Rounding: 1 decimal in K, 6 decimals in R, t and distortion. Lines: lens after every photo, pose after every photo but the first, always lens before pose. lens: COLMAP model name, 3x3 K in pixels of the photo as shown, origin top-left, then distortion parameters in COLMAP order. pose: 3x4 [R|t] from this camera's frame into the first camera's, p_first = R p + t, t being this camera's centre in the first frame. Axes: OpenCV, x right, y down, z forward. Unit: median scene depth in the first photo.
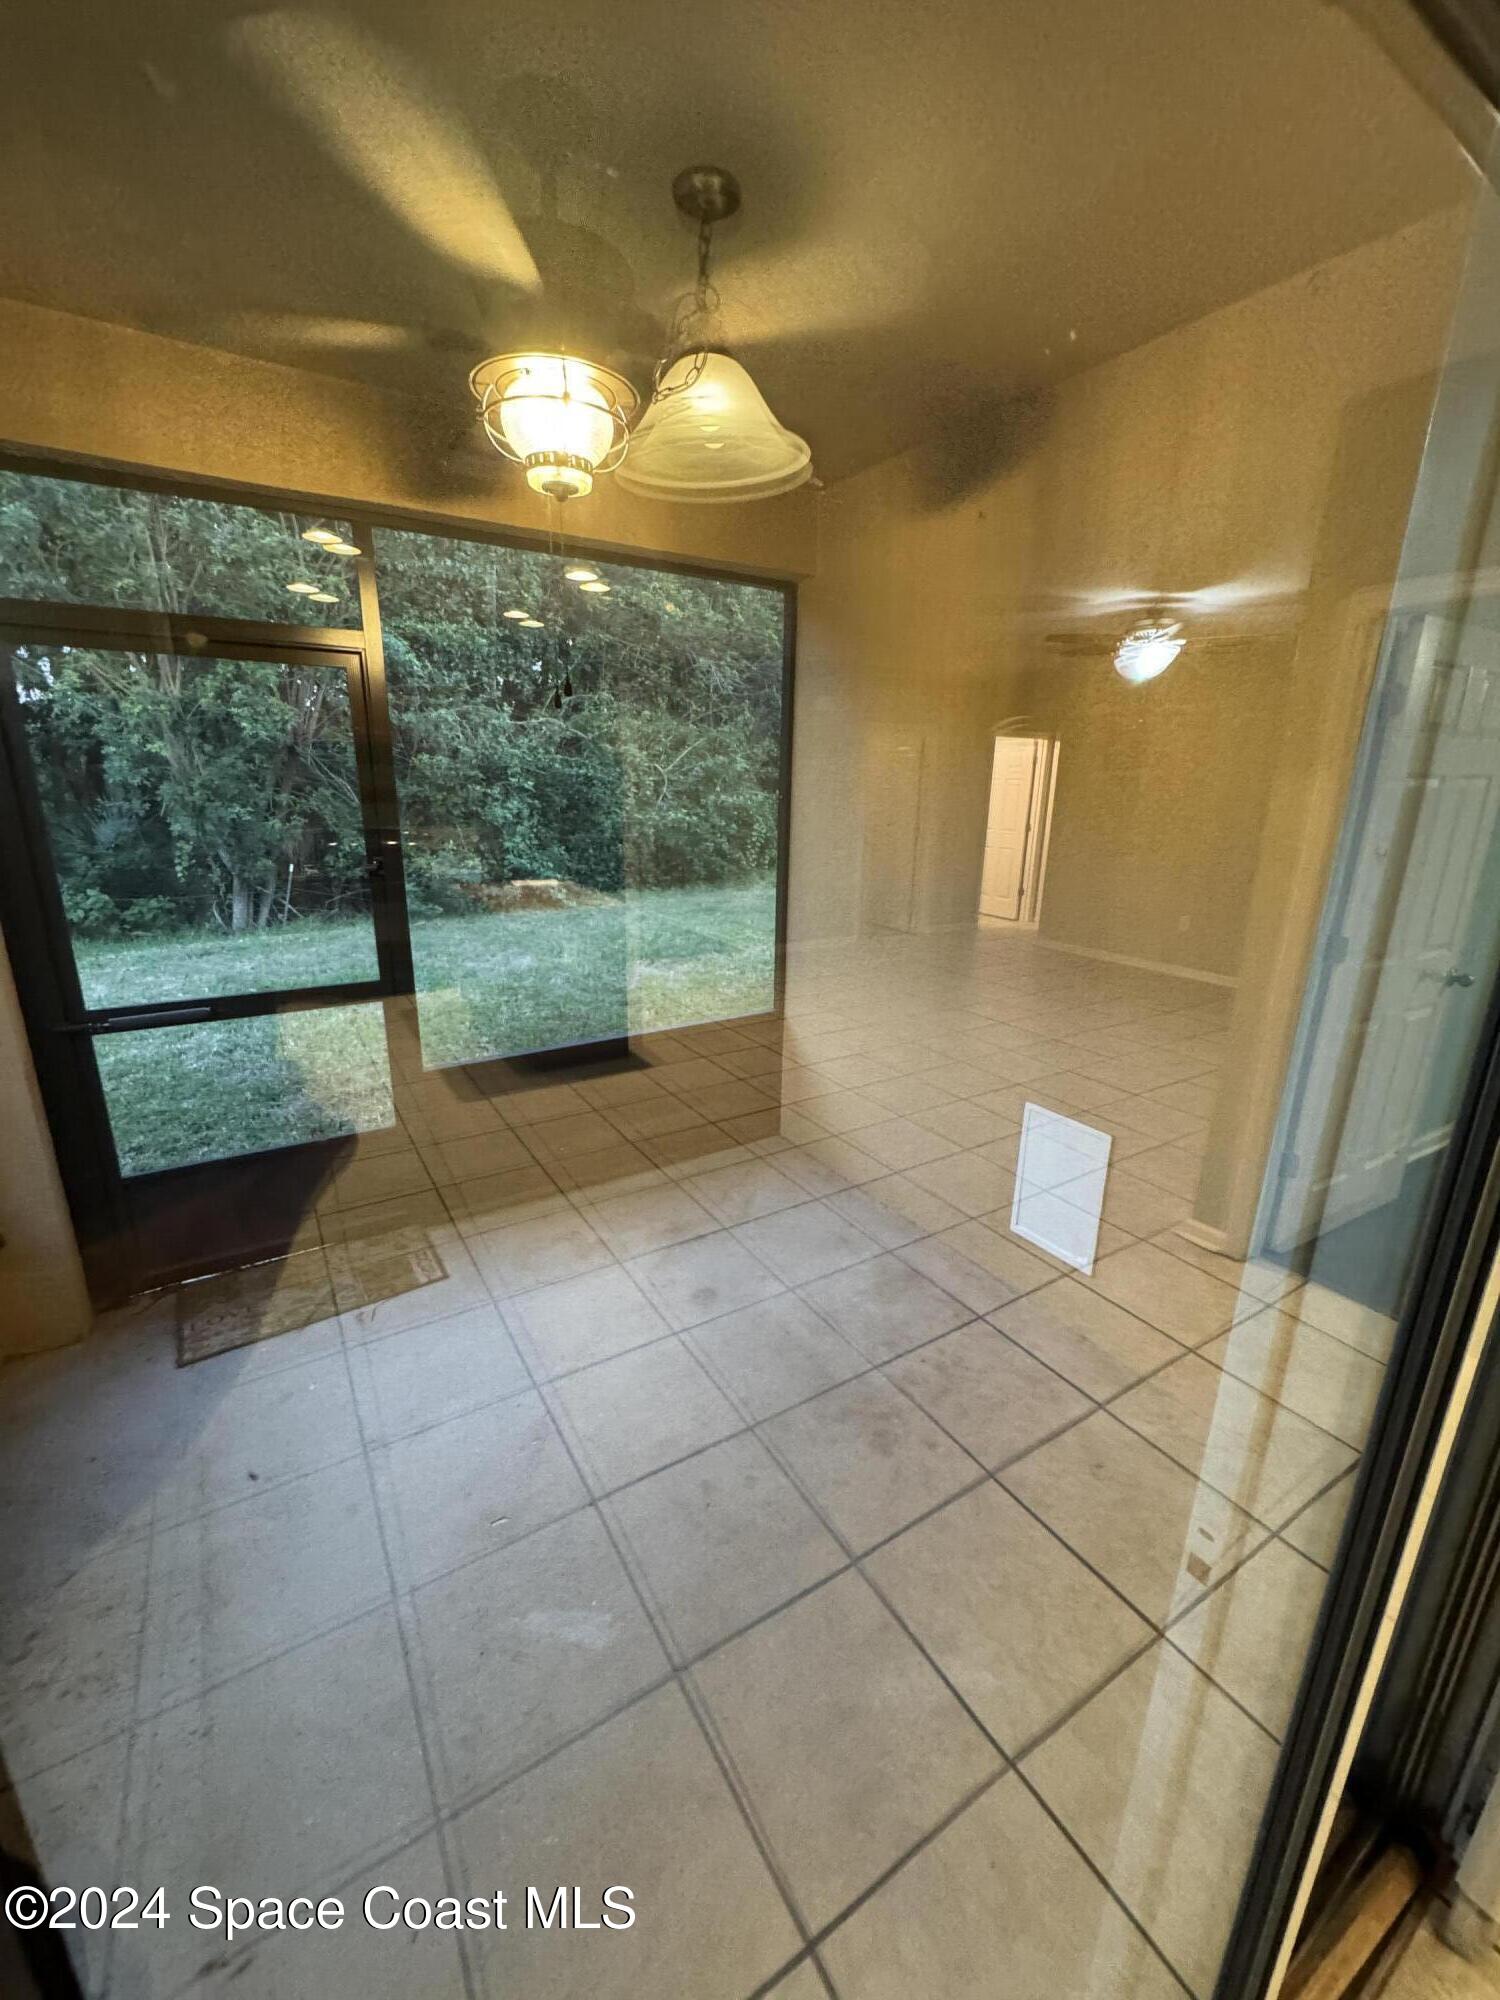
lens RADIAL K [[794.2, 0, 747.7], [0, 794.2, 995.9], [0, 0, 1]] dist [-0.000010, 0.000255]
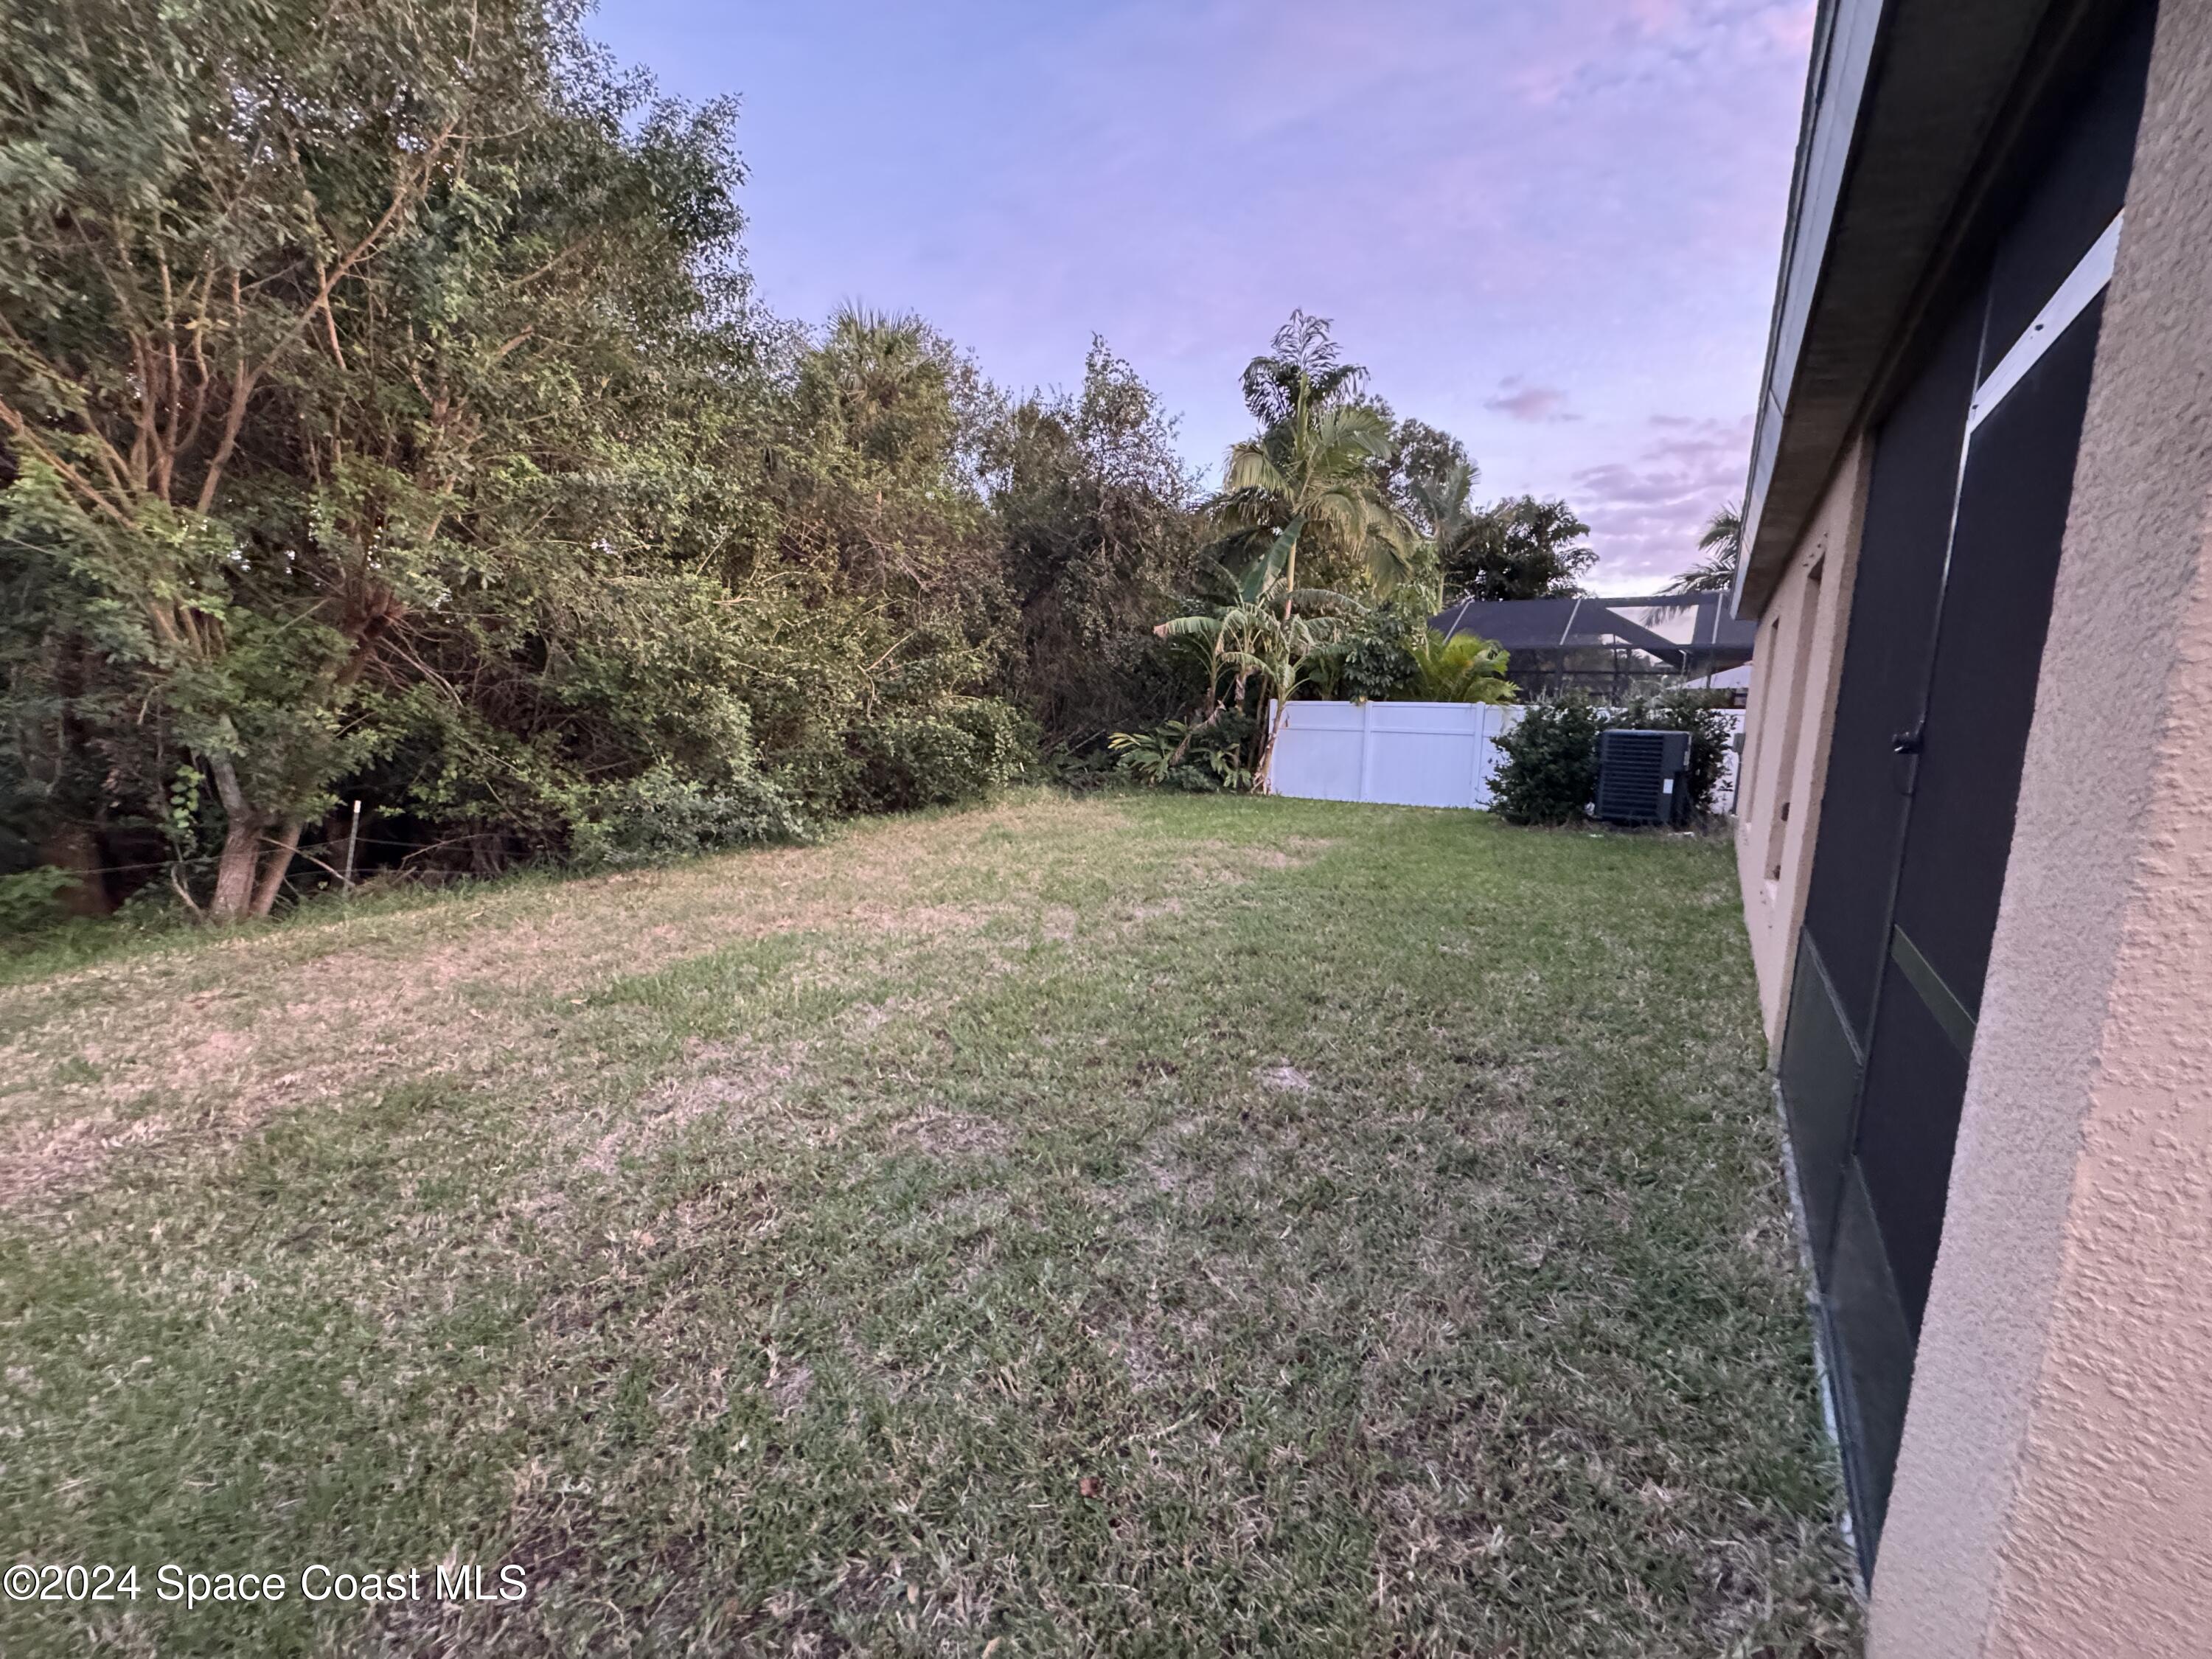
lens RADIAL K [[879.9, 0, 1103.0], [0, 879.9, 829.9], [0, 0, 1]] dist [-0.002896, 0.000314]
pose [[0.915710, -0.052990, 0.398330, -0.374111], [0.098378, 0.990665, -0.094368, -0.024503], [-0.389611, 0.125601, 0.912375, 0.170315]]
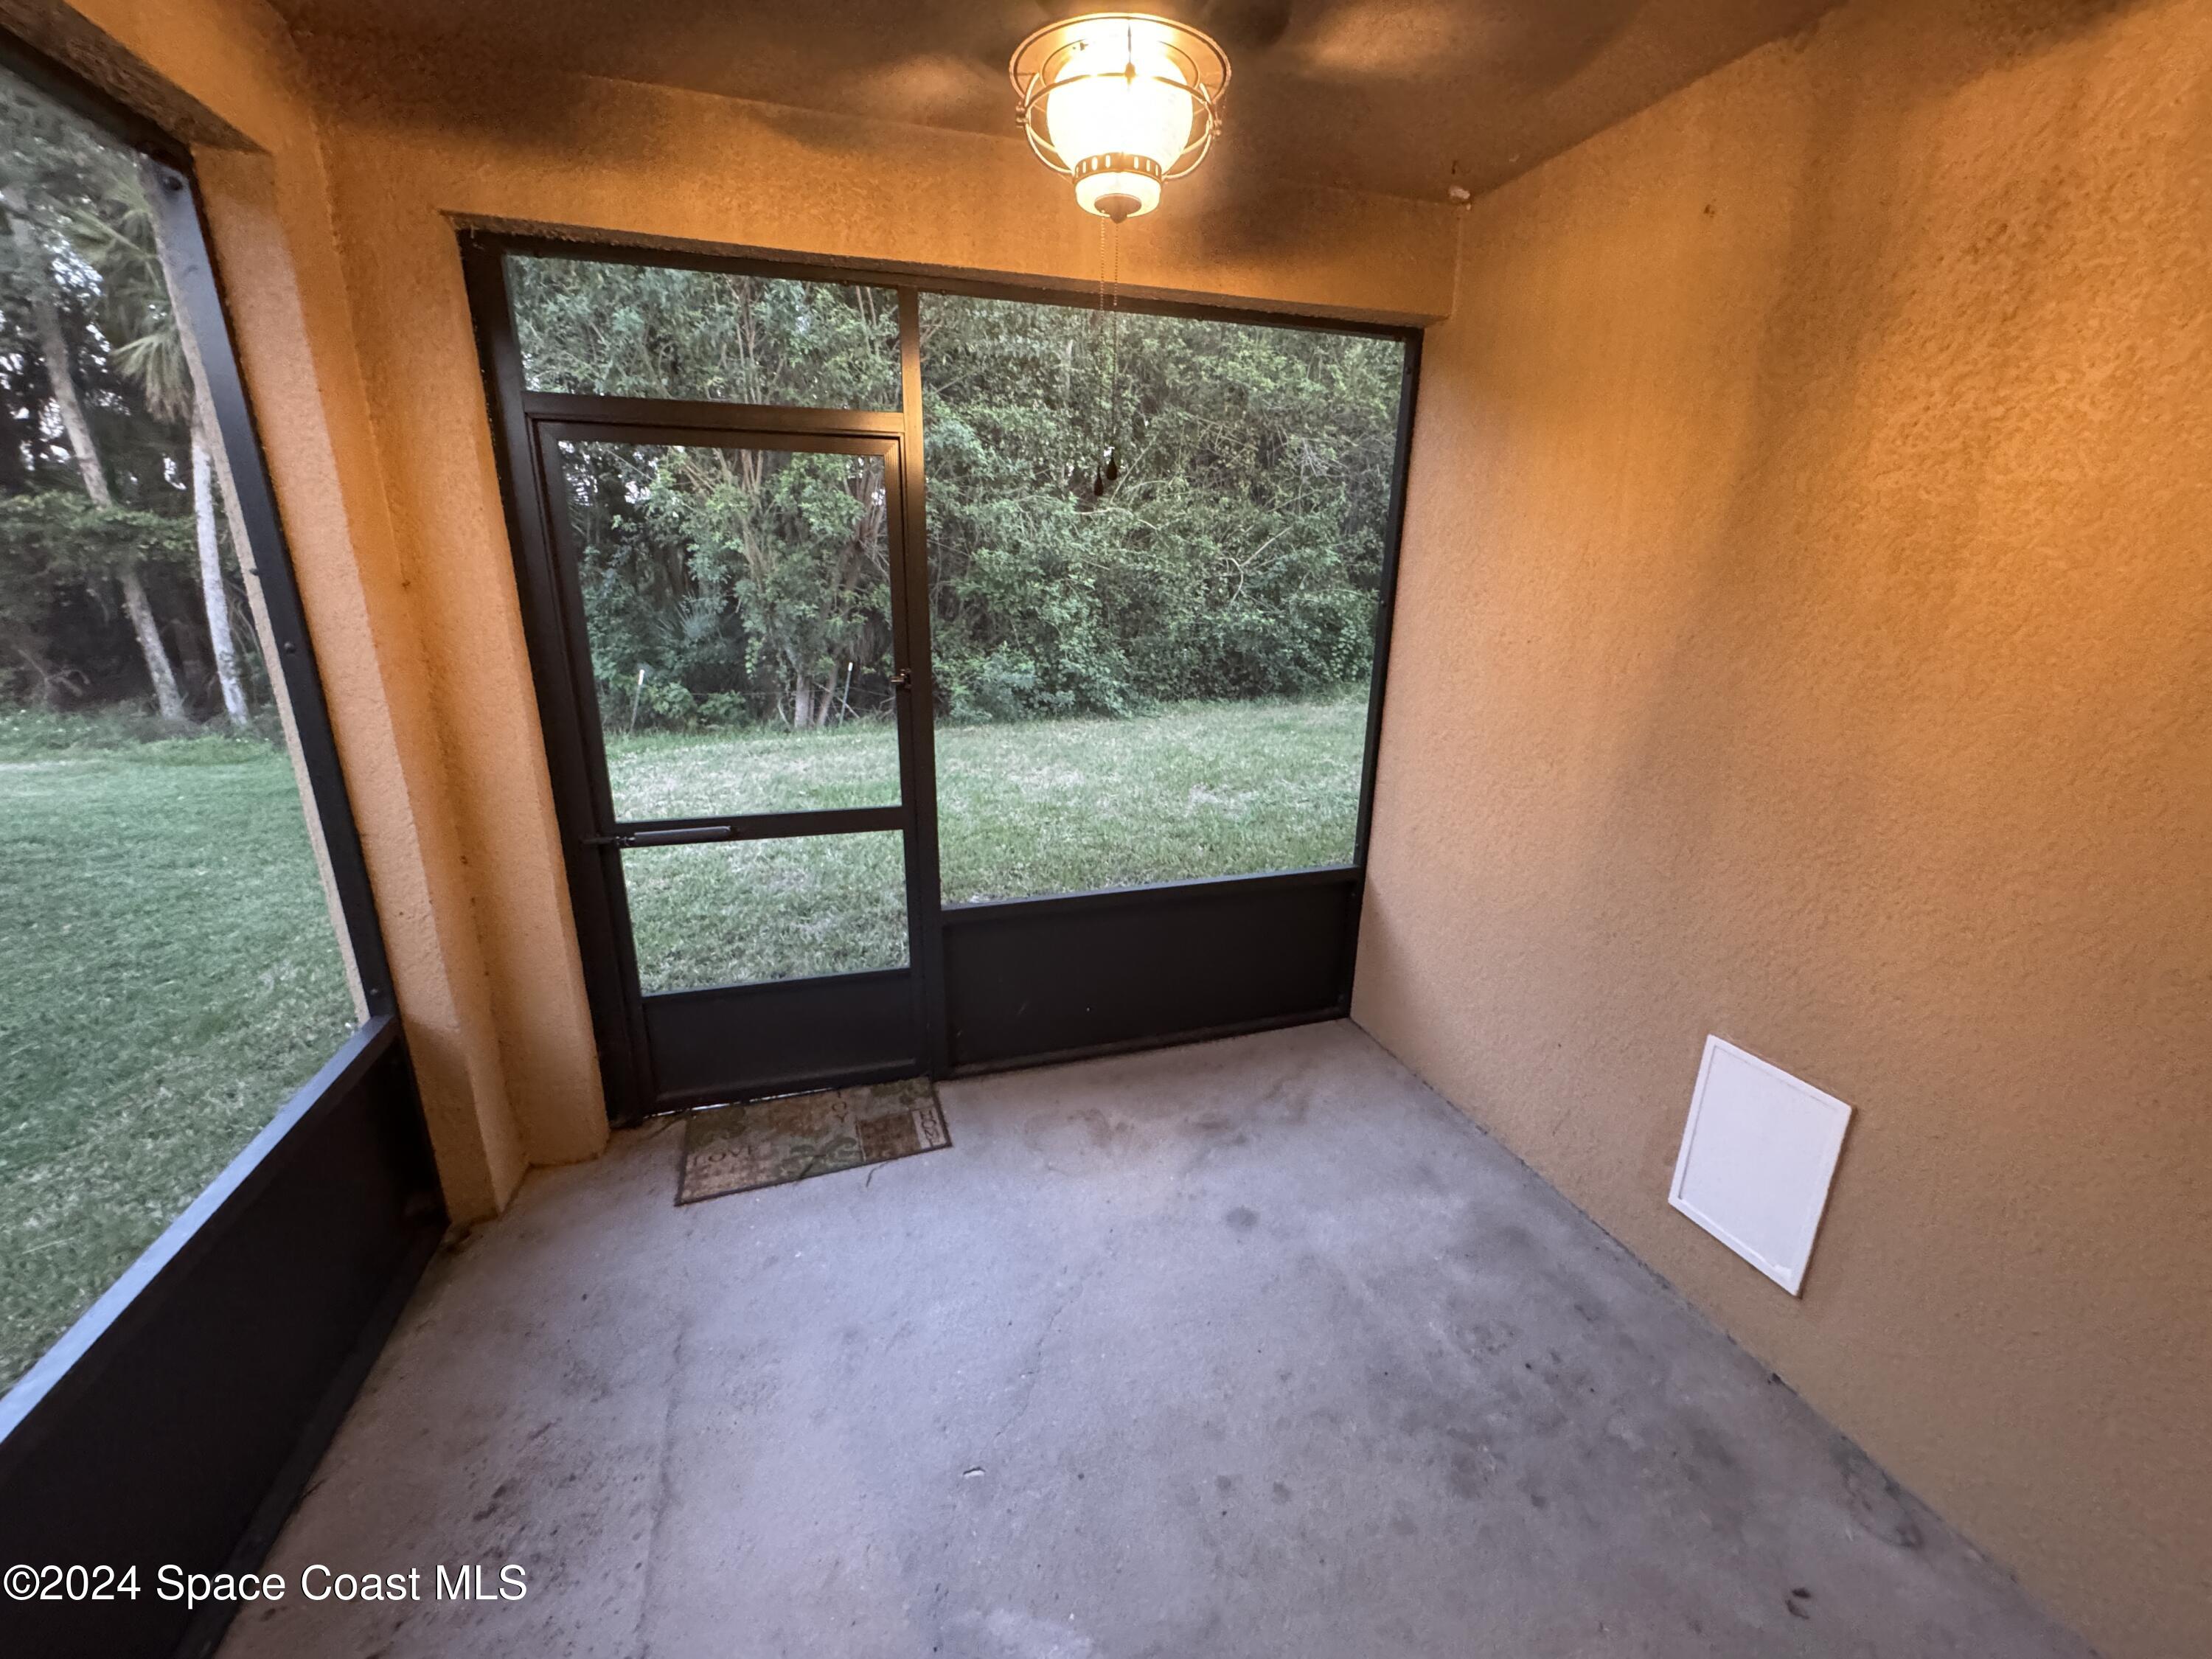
lens RADIAL K [[879.9, 0, 1103.0], [0, 879.9, 829.9], [0, 0, 1]] dist [-0.002896, 0.000314]
pose [[0.968723, 0.068853, -0.238402, -0.001140], [-0.064915, 0.997594, 0.024340, -0.008599], [0.239505, -0.008103, 0.970861, 0.024541]]
